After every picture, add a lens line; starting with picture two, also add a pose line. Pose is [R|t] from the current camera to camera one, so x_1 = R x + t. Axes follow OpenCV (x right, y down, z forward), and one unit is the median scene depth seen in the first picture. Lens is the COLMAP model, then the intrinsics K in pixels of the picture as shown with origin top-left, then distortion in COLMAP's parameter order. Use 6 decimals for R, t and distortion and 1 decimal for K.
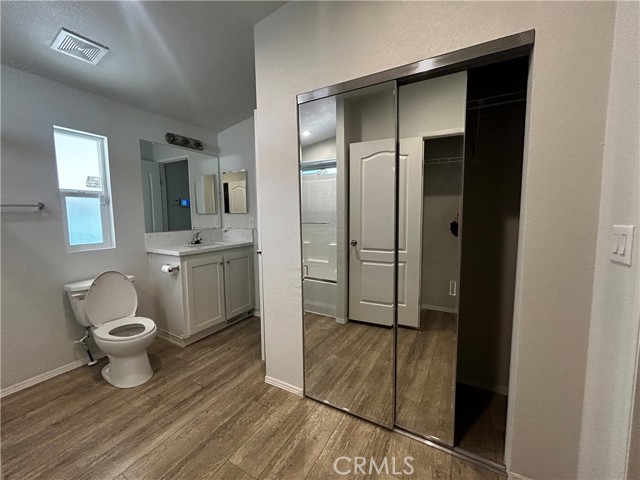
lens RADIAL K [[257.1, 0, 322.5], [0, 257.1, 237.8], [0, 0, 1]] dist [0.001220, -0.000728]
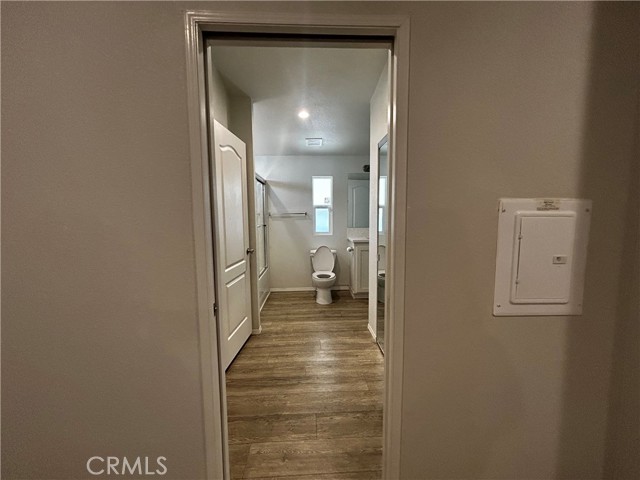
lens RADIAL K [[257.1, 0, 318.1], [0, 257.1, 238.1], [0, 0, 1]] dist [0.001220, -0.000728]
pose [[0.511985, 0.071988, -0.855973, 0.867377], [-0.066335, 0.996820, 0.044157, -0.017037], [0.856429, 0.034173, 0.515132, -0.059256]]
